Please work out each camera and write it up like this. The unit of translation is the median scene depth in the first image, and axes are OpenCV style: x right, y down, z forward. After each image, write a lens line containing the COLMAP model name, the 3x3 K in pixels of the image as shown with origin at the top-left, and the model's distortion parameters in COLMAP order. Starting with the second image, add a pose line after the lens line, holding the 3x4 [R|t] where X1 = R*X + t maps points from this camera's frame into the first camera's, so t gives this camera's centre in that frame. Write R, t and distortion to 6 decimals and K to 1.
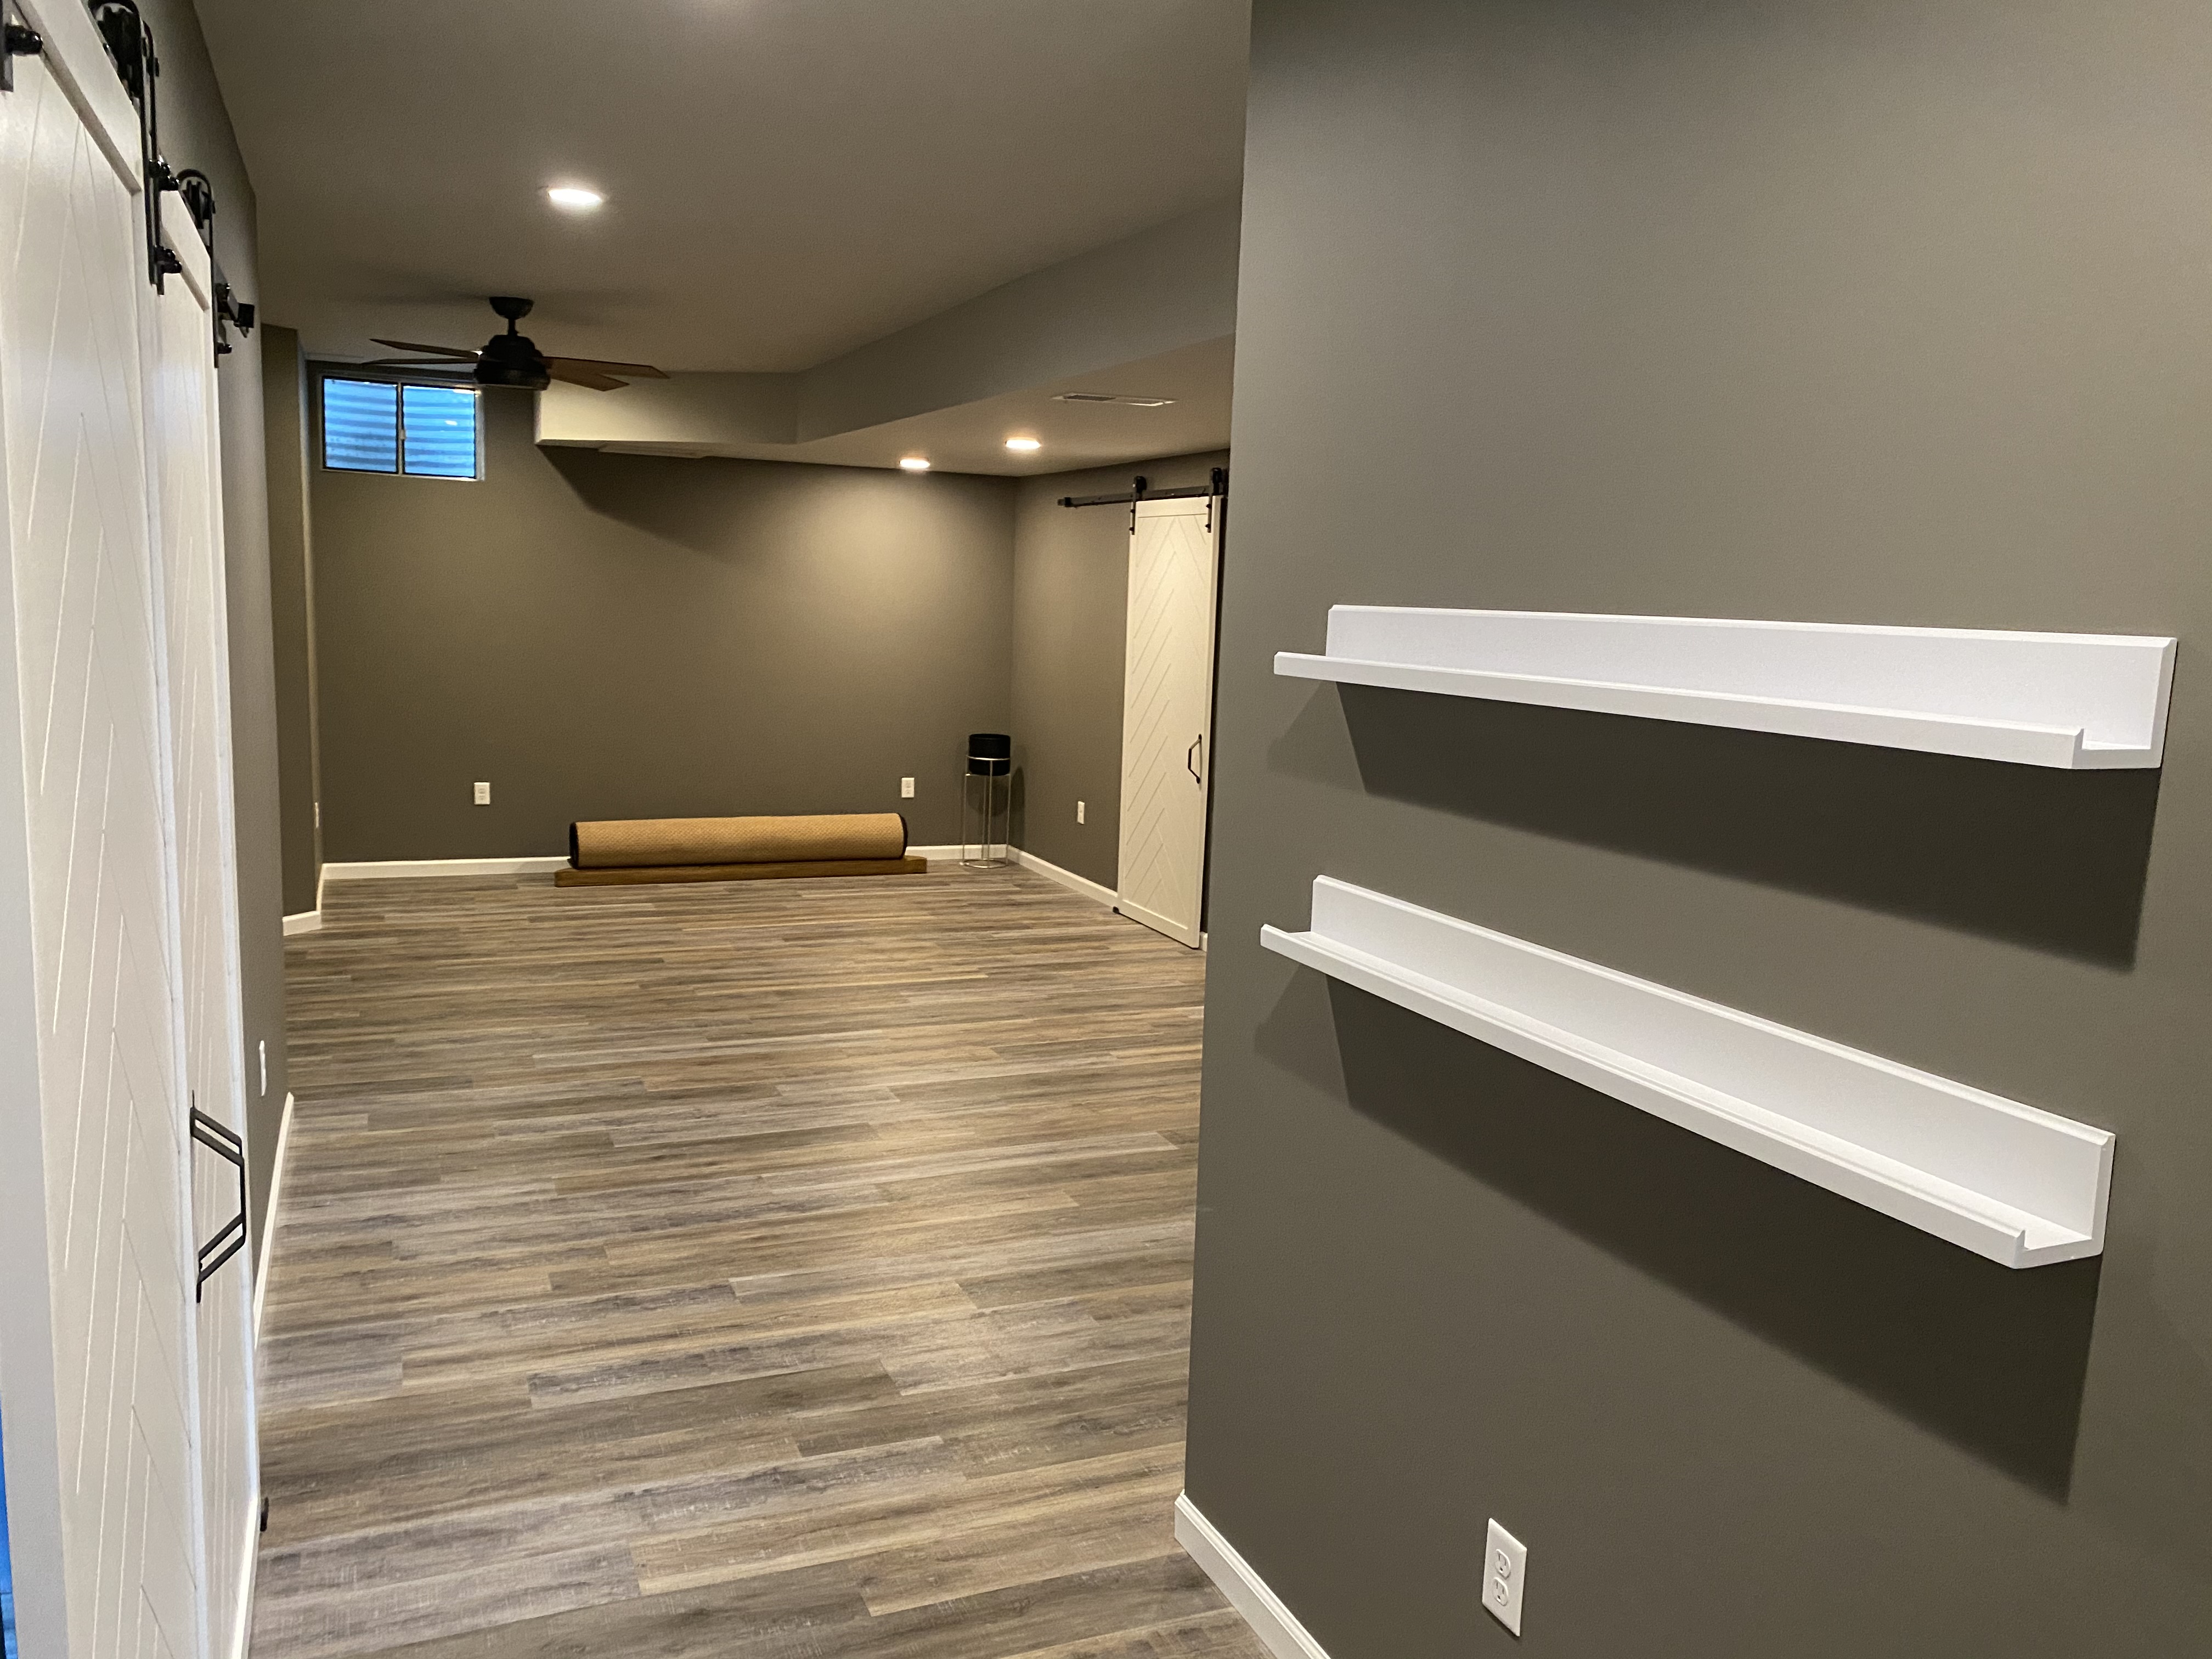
lens RADIAL K [[1688.4, 0, 1100.7], [0, 1688.4, 835.7], [0, 0, 1]] dist [0.055673, -0.062908]
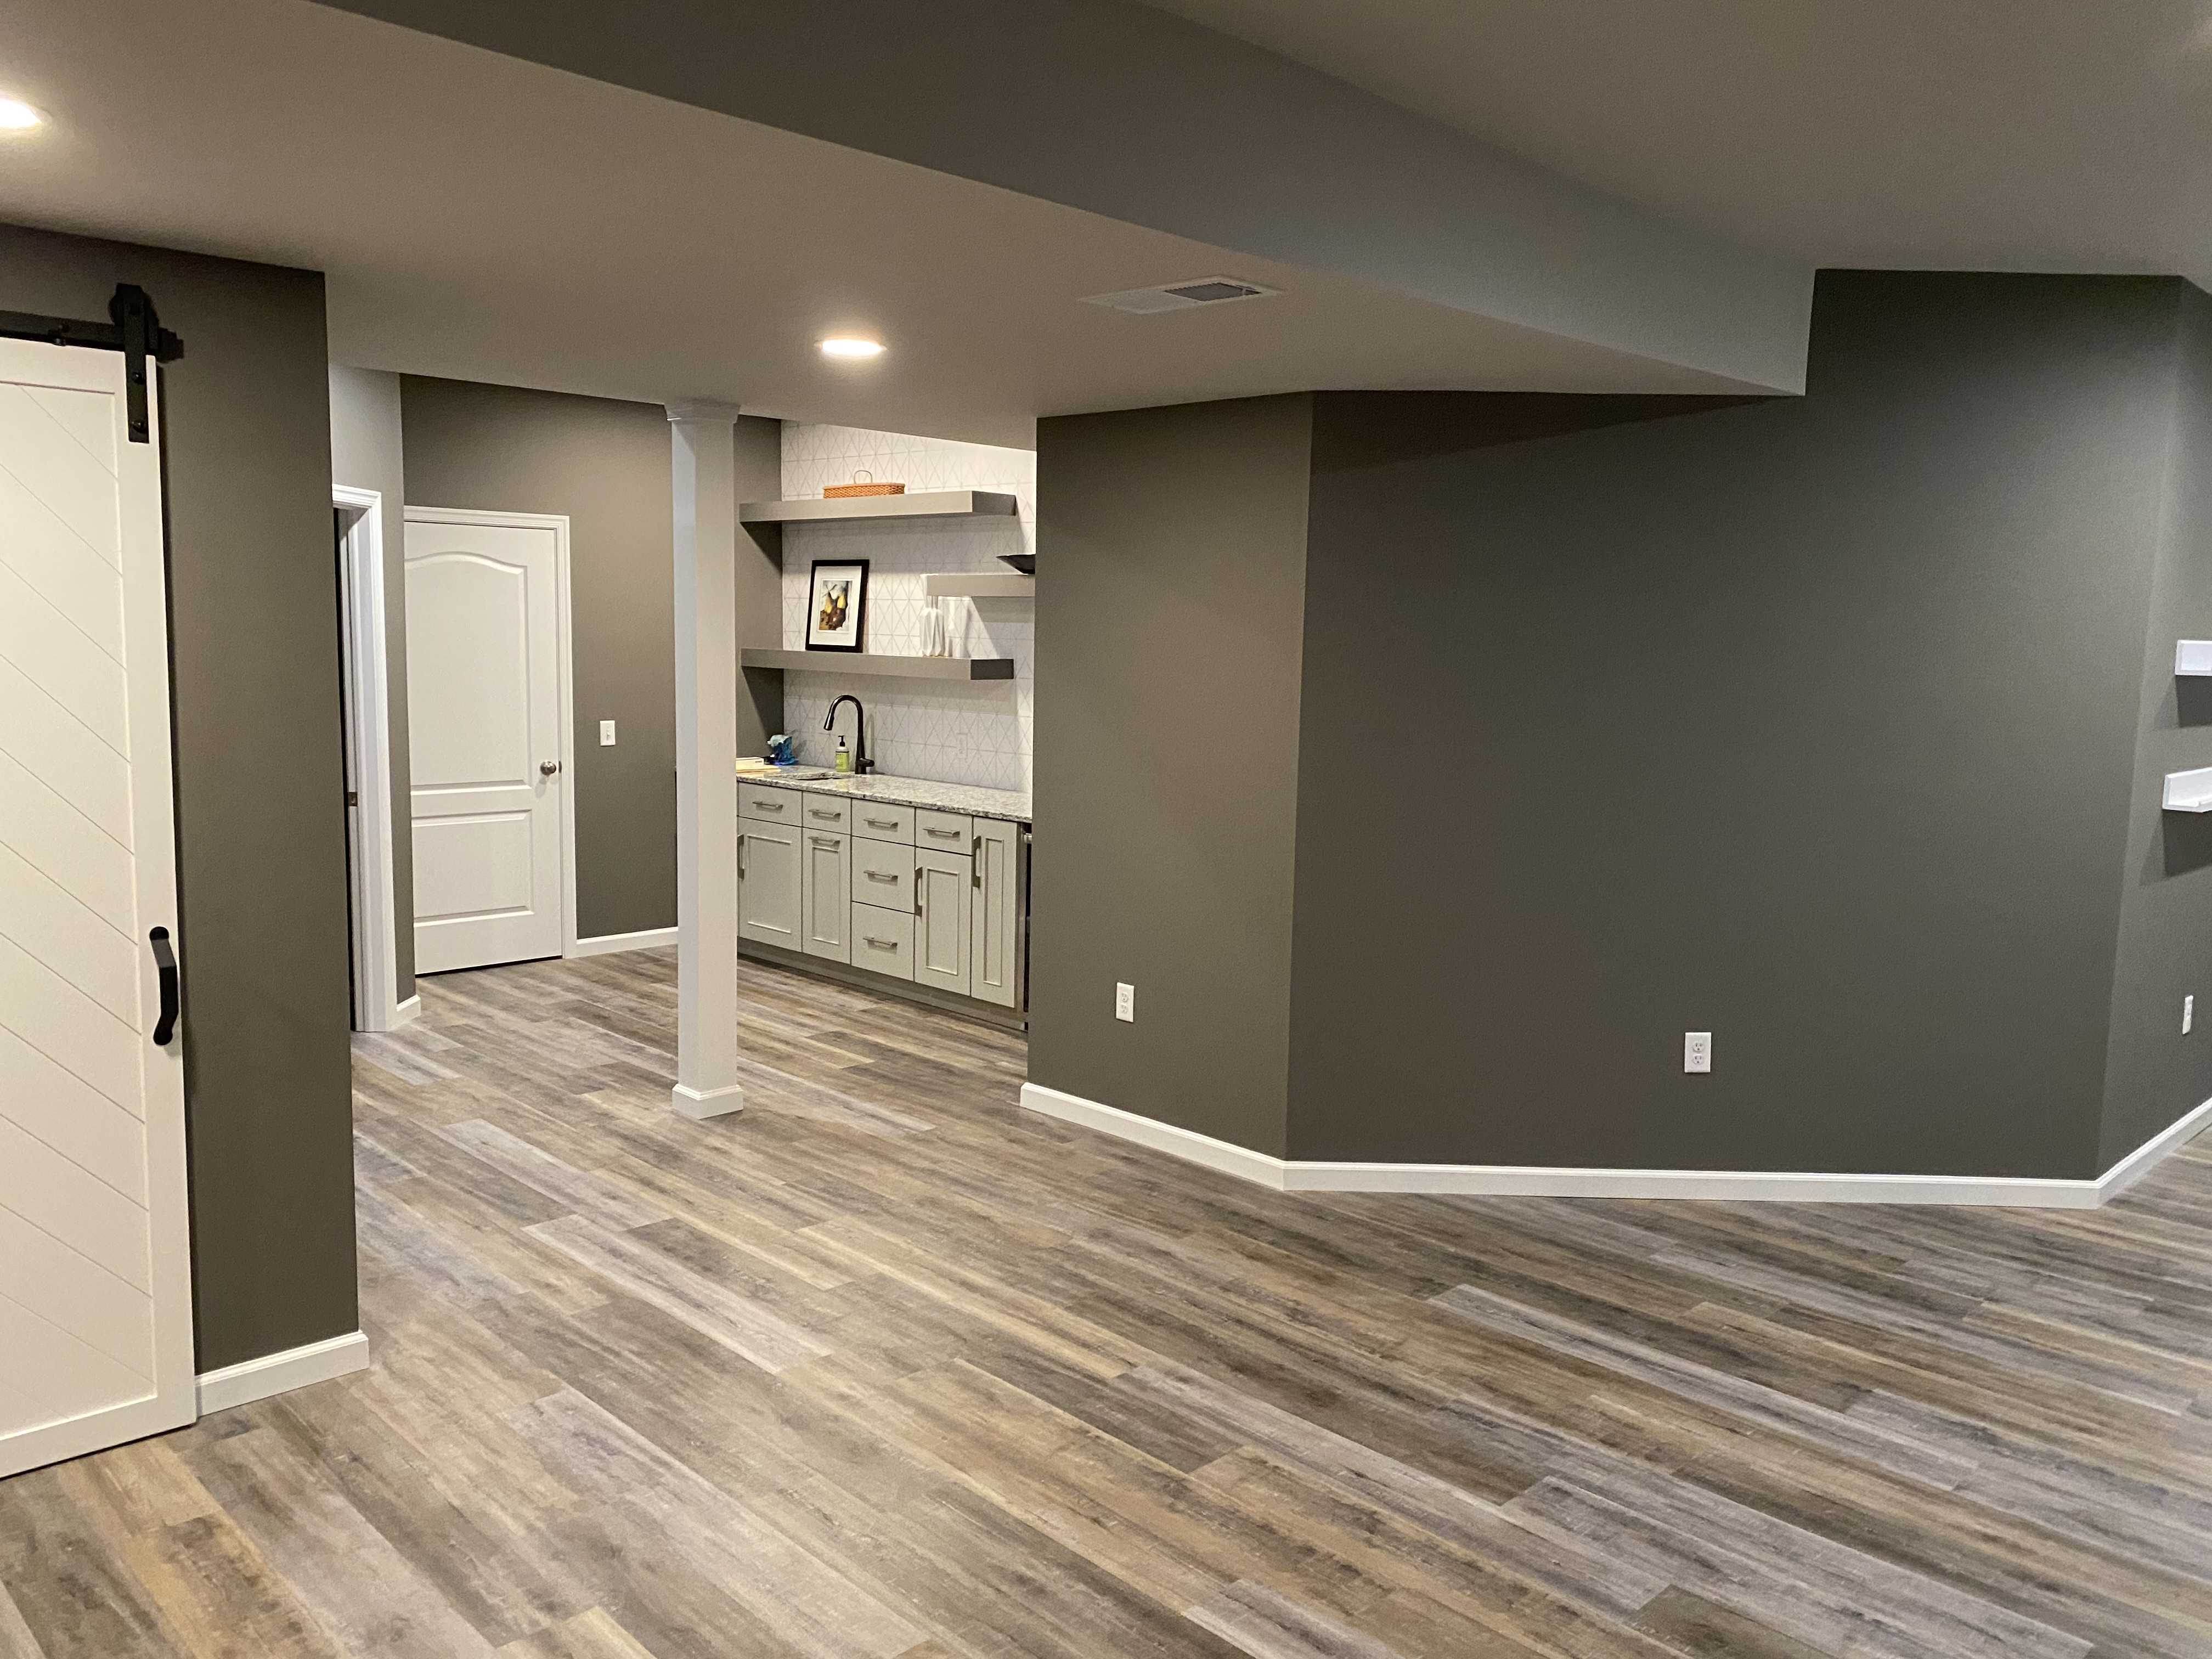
lens RADIAL K [[1688.4, 0, 1107.2], [0, 1688.4, 810.9], [0, 0, 1]] dist [0.055673, -0.062908]
pose [[-0.366432, -0.144255, 0.919194, -0.627425], [0.105152, 0.975159, 0.194957, -0.226056], [-0.924484, 0.168094, -0.342160, 1.402735]]
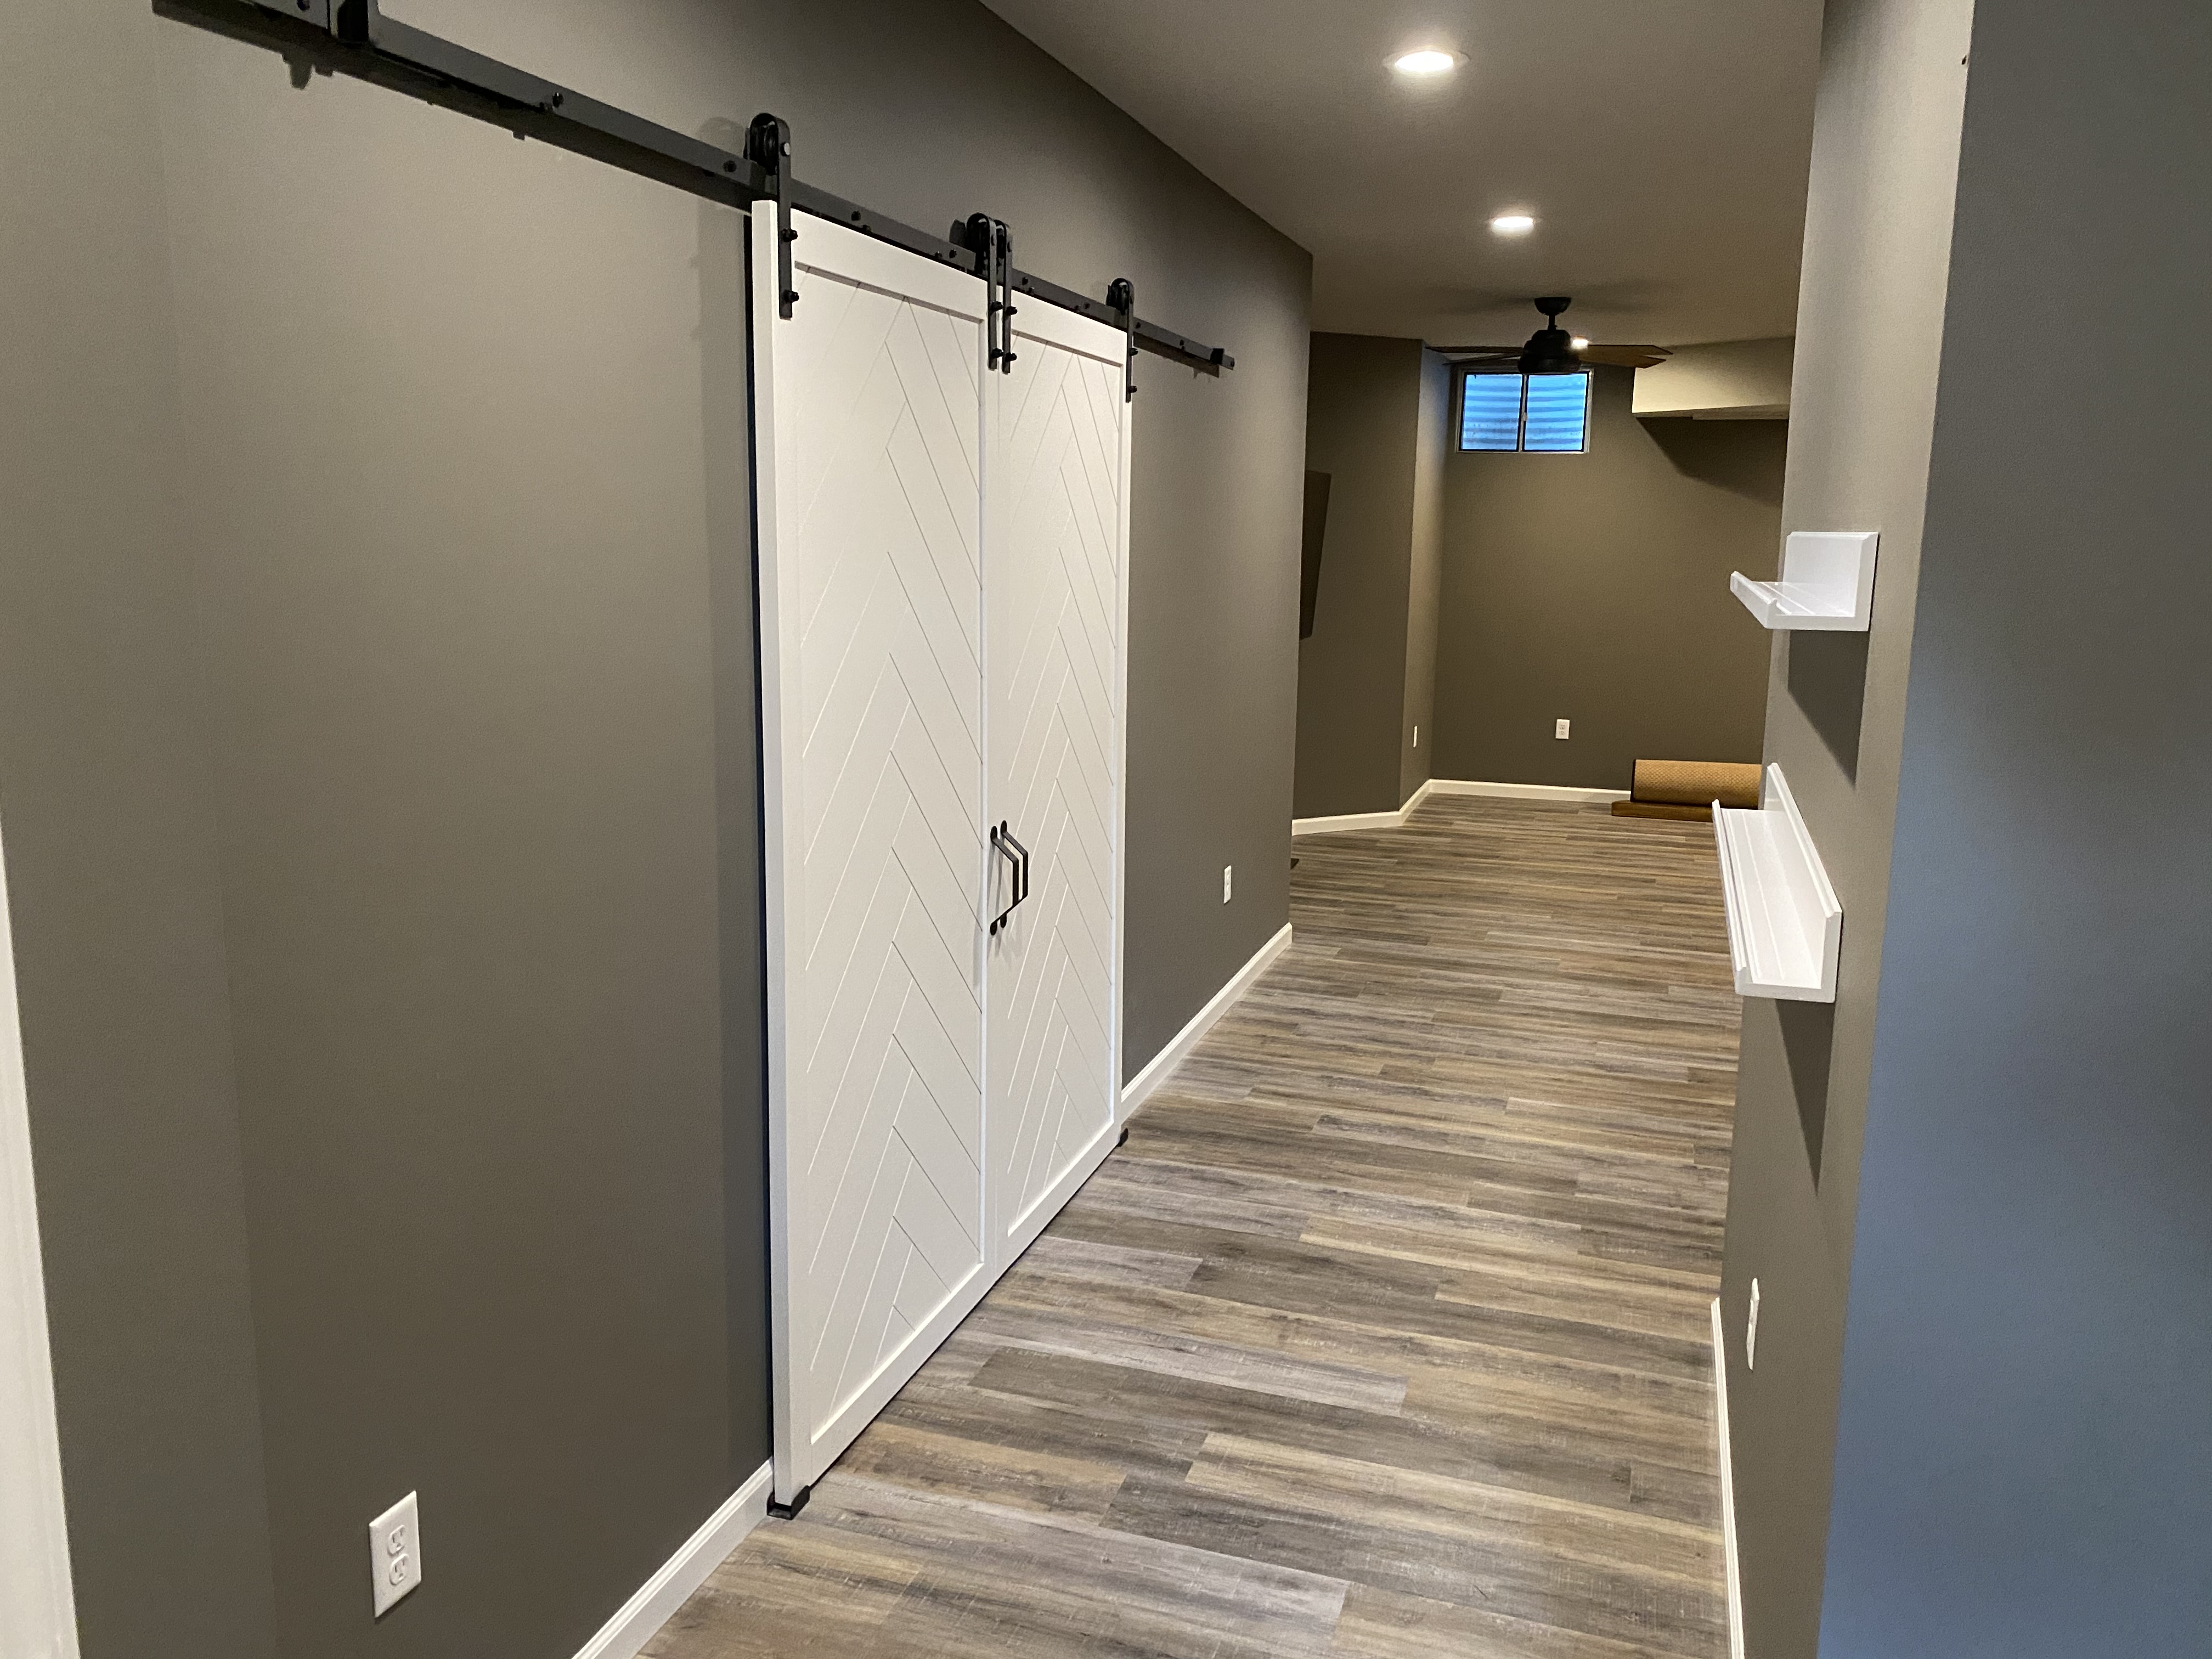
lens RADIAL K [[1688.4, 0, 1095.4], [0, 1688.4, 822.0], [0, 0, 1]] dist [0.055673, -0.062908]
pose [[0.746740, 0.096448, -0.658086, 0.274515], [-0.089845, 0.994989, 0.043876, 0.027243], [0.659020, 0.026362, 0.751664, -0.102401]]
